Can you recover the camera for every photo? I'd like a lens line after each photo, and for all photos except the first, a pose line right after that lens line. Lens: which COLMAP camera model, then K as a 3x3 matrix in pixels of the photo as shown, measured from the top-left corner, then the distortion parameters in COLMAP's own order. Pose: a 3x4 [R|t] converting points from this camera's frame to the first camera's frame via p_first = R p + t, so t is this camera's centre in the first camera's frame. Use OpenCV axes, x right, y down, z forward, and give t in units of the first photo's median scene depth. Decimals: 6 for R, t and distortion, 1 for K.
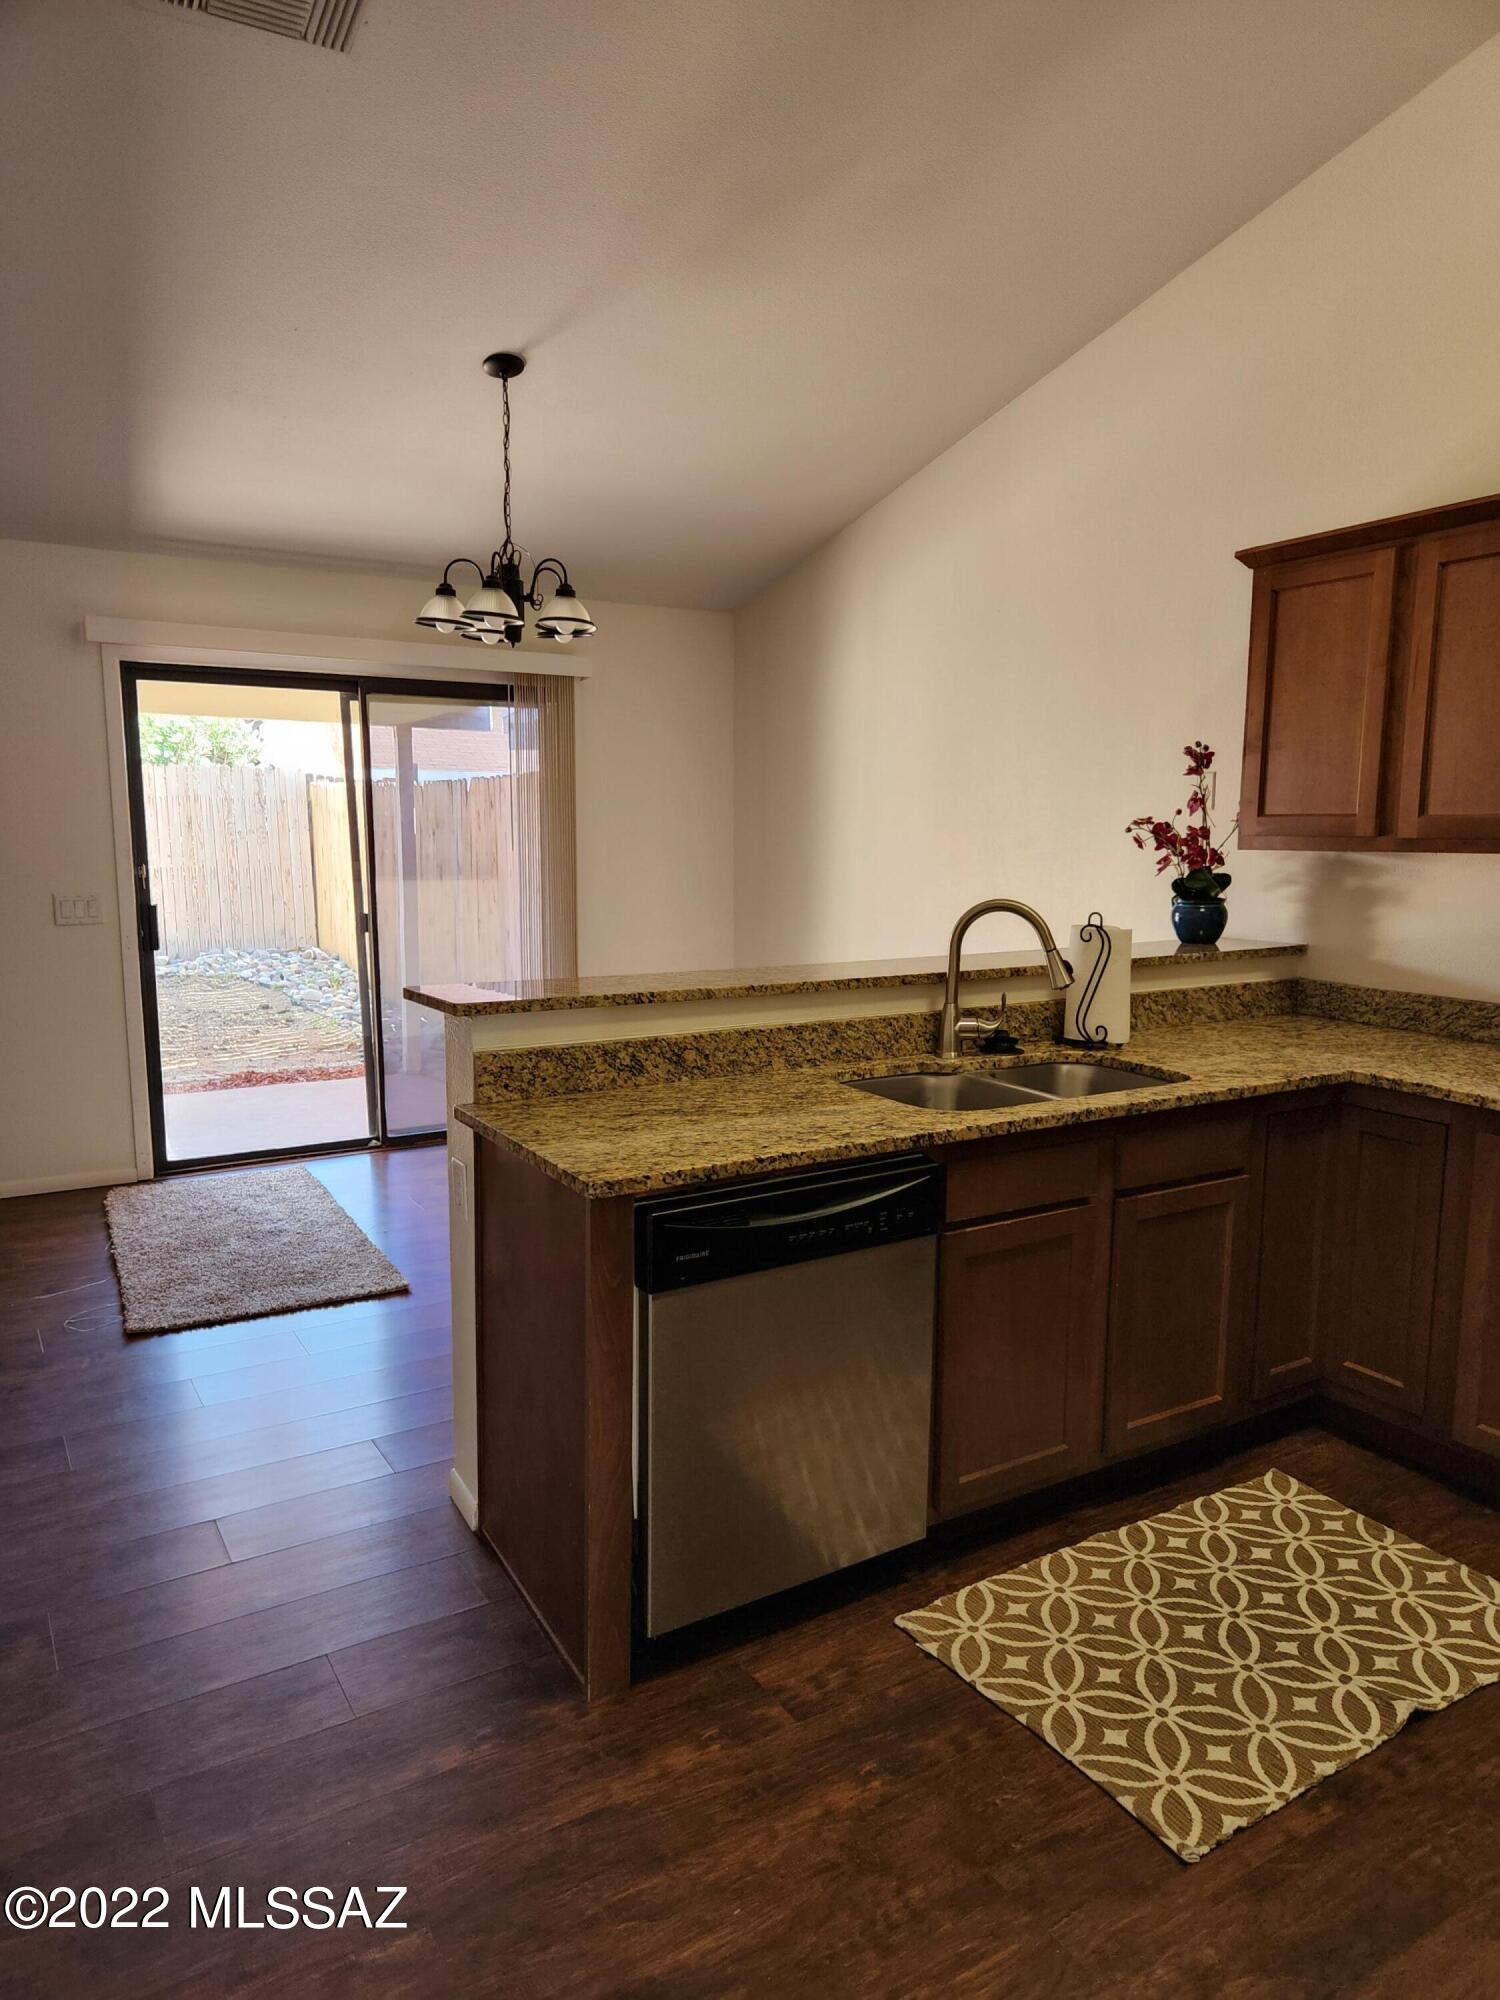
lens RADIAL K [[1357.8, 0, 767.0], [0, 1357.8, 1012.7], [0, 0, 1]] dist [0.075927, -0.066984]
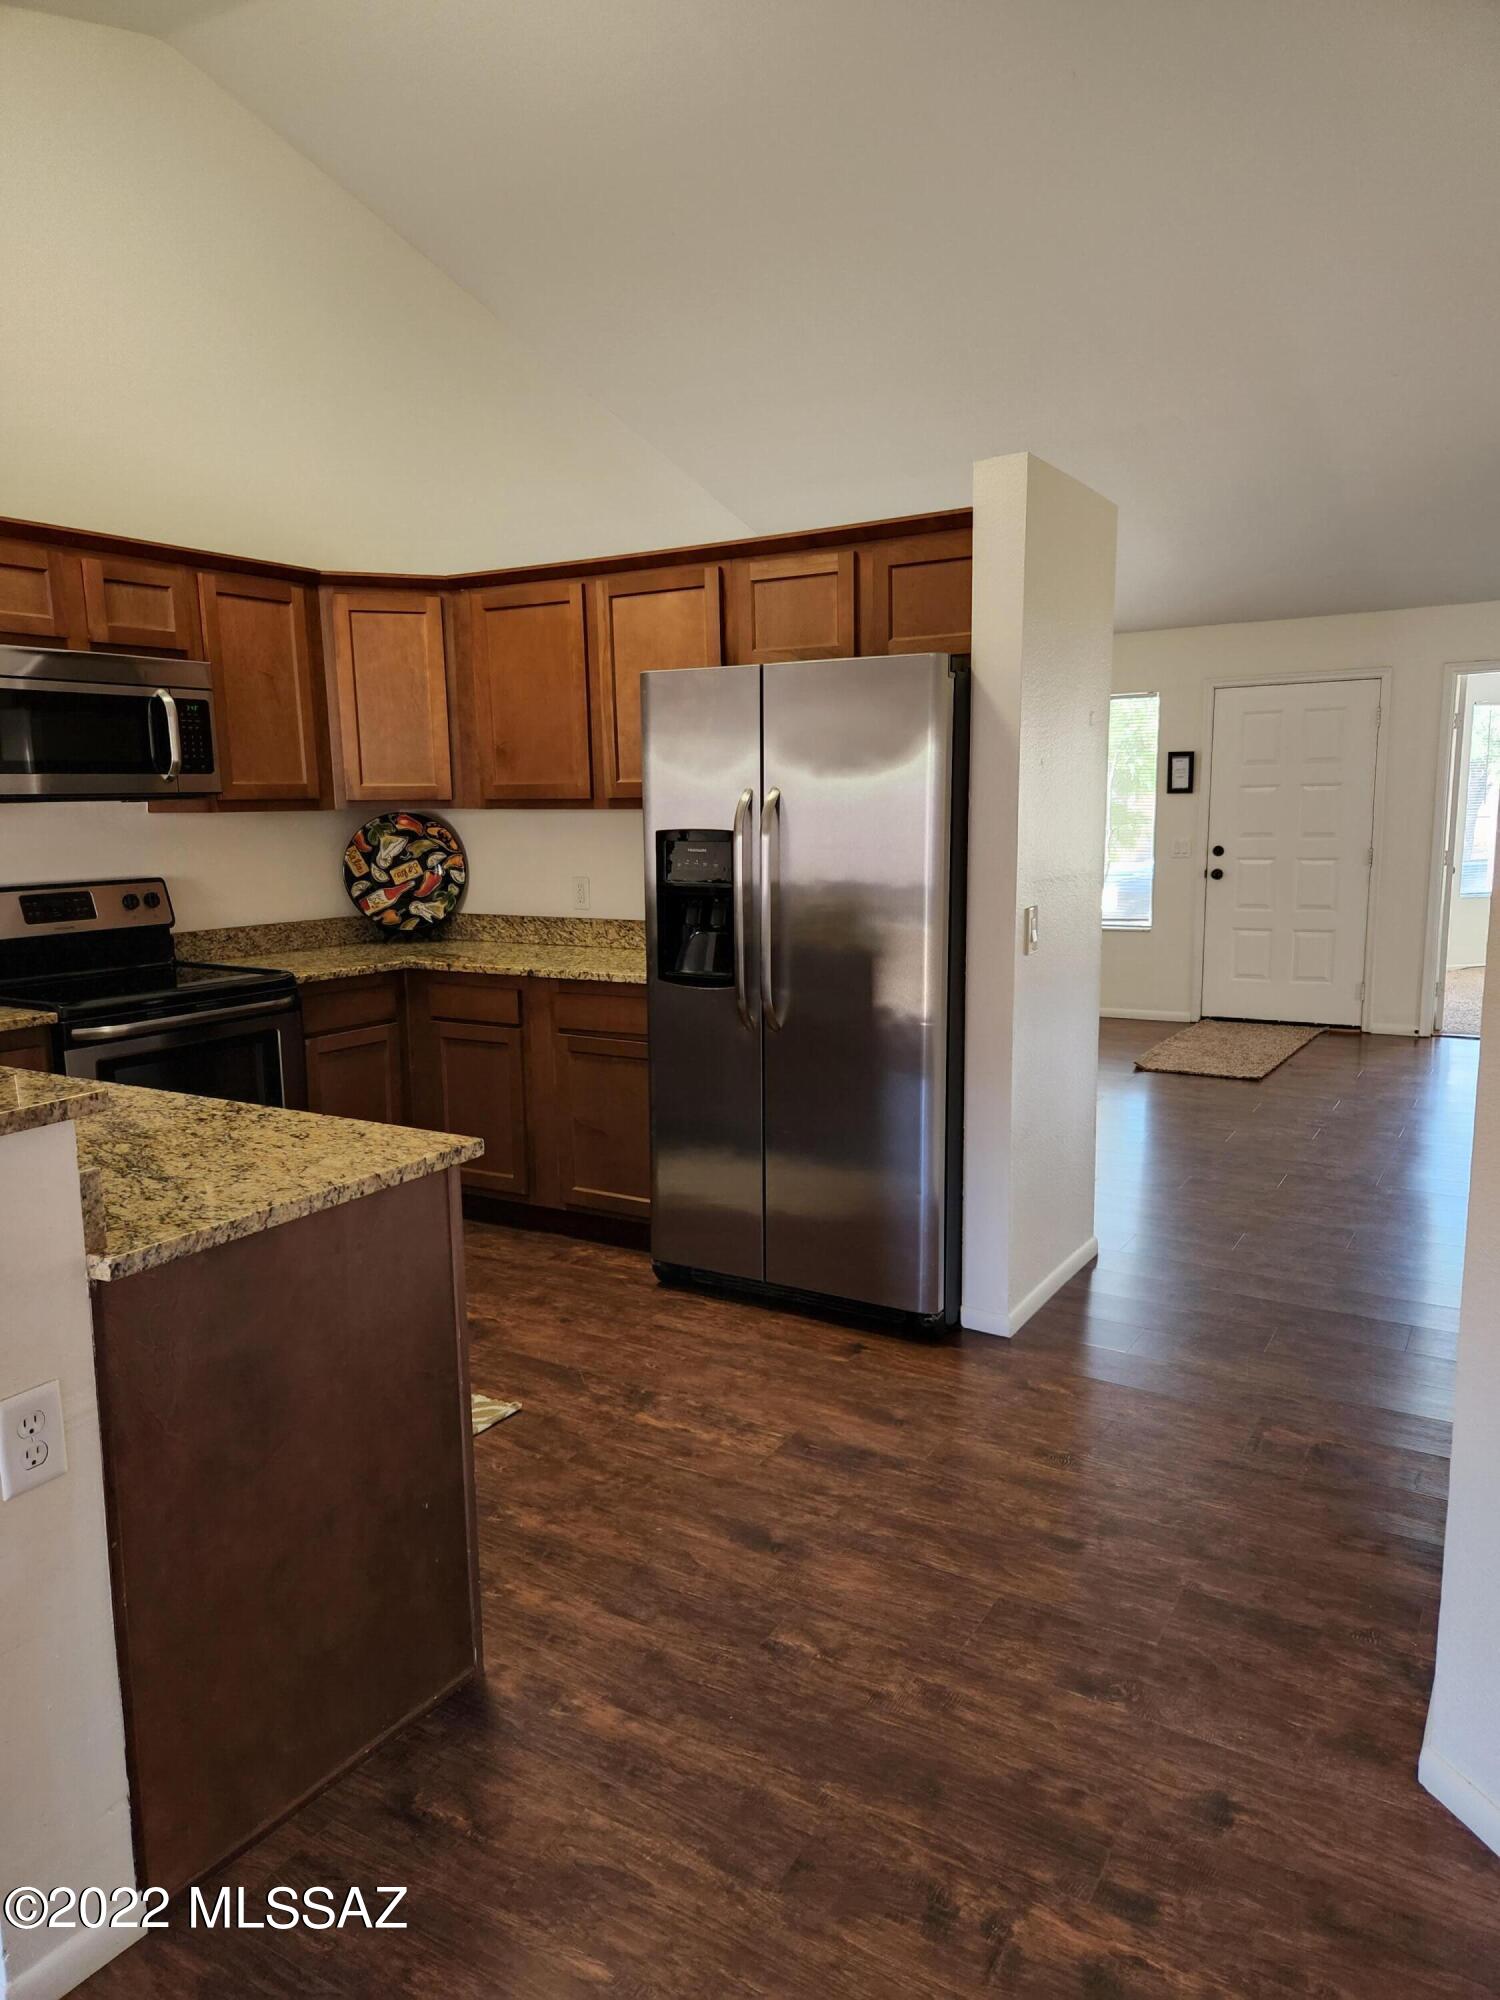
lens RADIAL K [[1351.0, 0, 789.1], [0, 1351.0, 1010.8], [0, 0, 1]] dist [0.076210, -0.071673]
pose [[-0.490153, -0.138655, 0.860538, -0.843985], [0.135504, 0.963142, 0.232369, -0.132592], [-0.861039, 0.230503, -0.453299, 0.946329]]
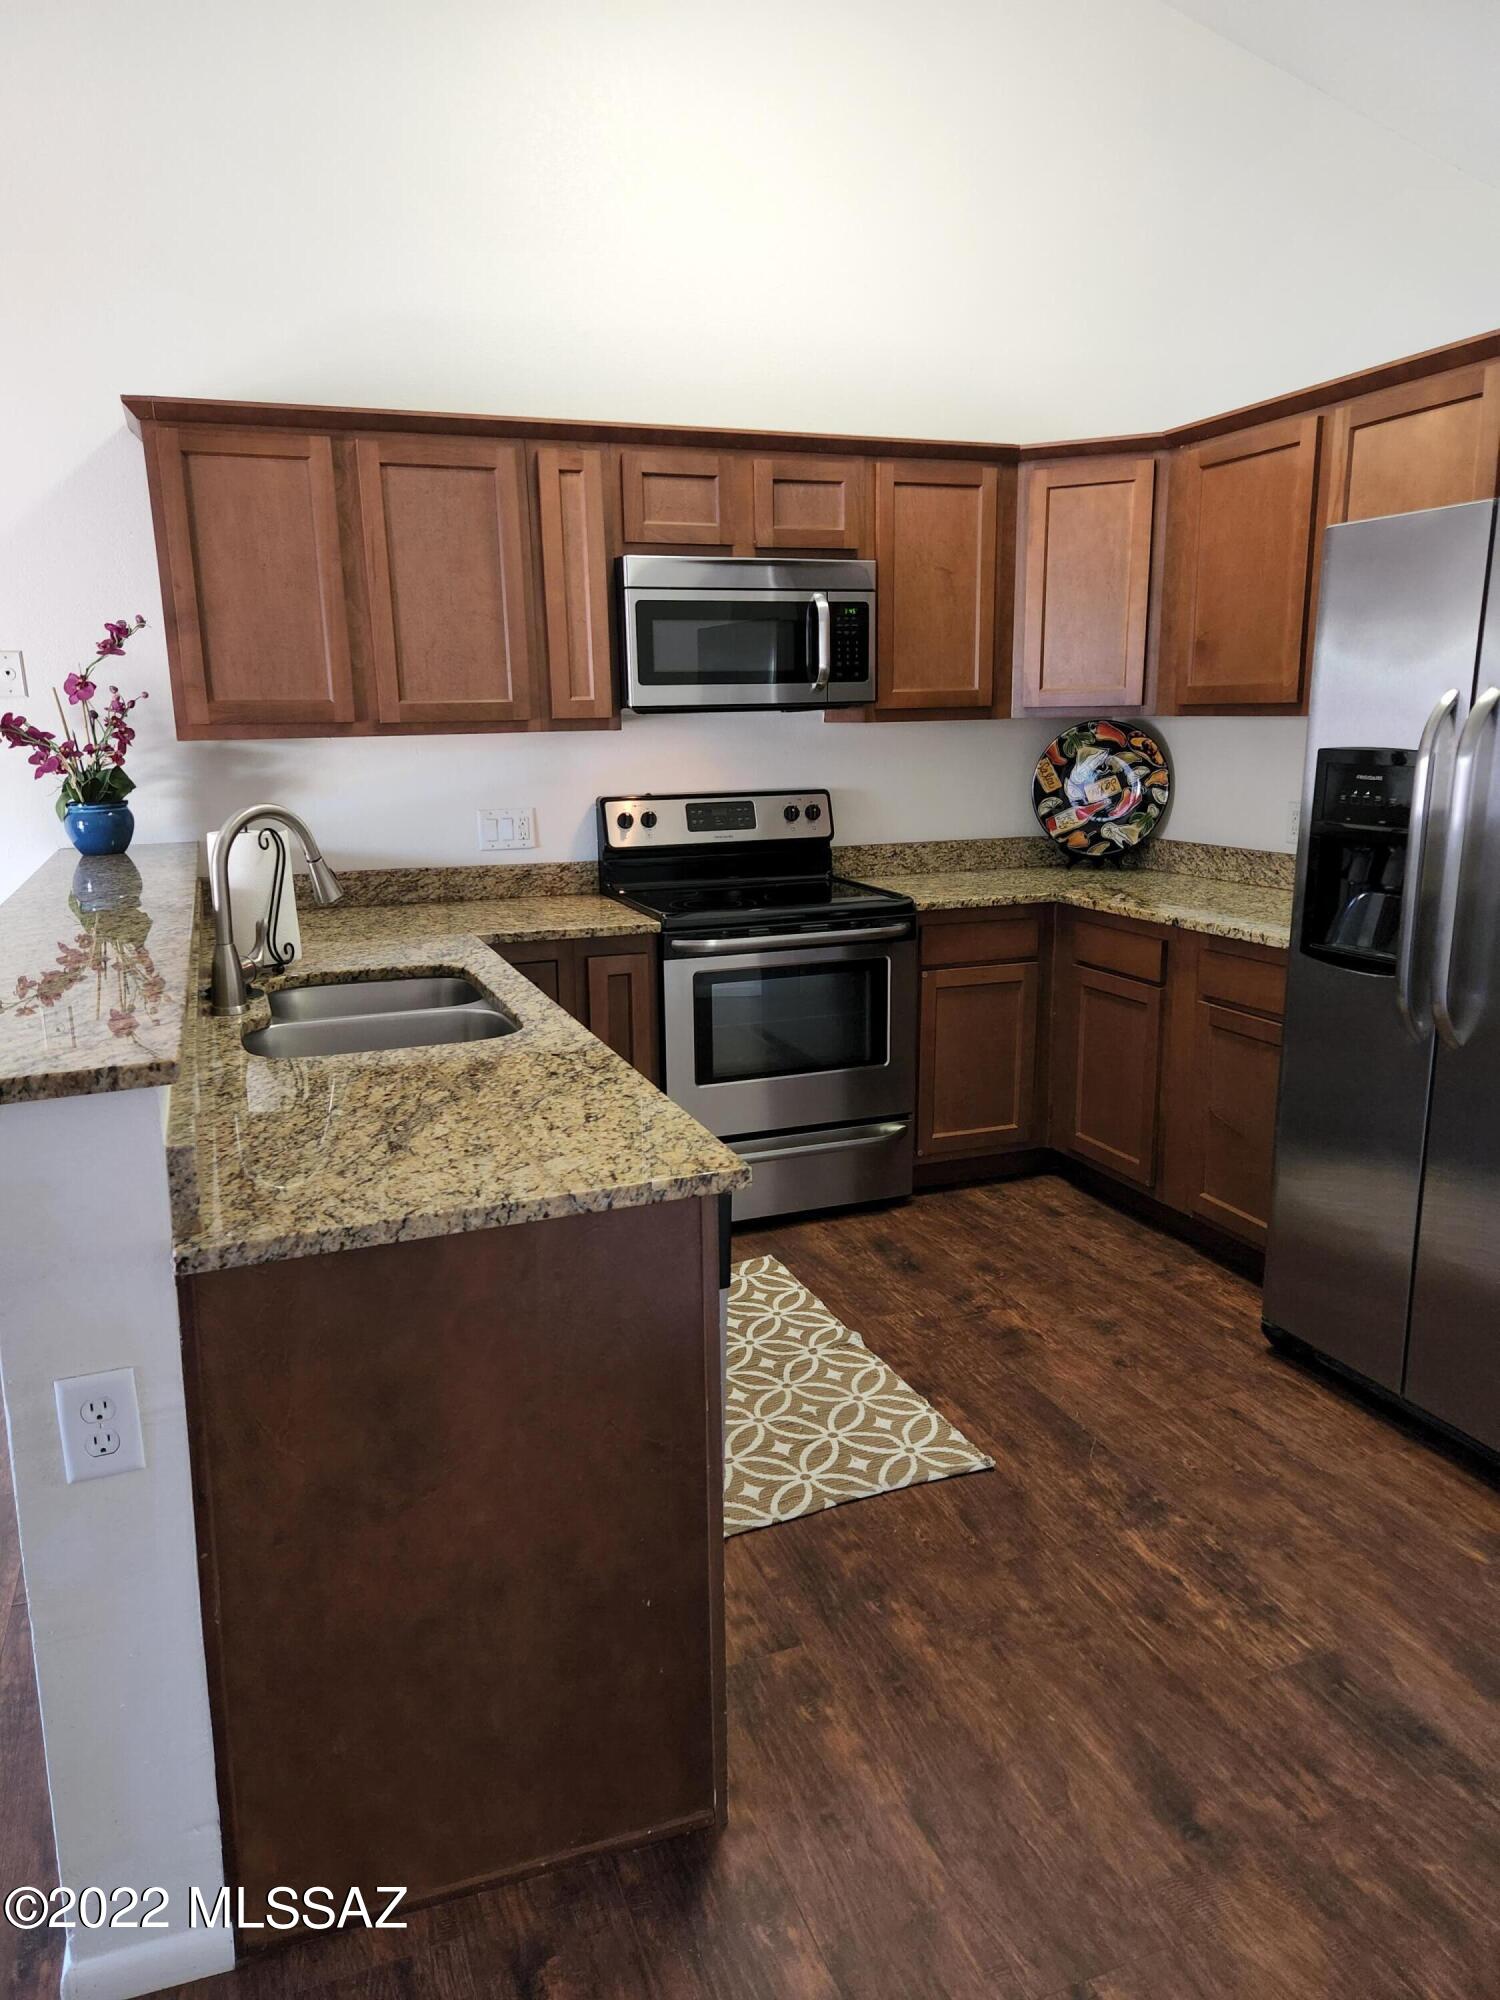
lens RADIAL K [[1350.1, 0, 752.7], [0, 1350.1, 985.2], [0, 0, 1]] dist [0.082156, -0.068971]
pose [[0.165359, -0.207752, 0.964103, -0.650752], [0.158601, 0.970439, 0.181915, -0.089128], [-0.973397, 0.122826, 0.193421, 0.636903]]
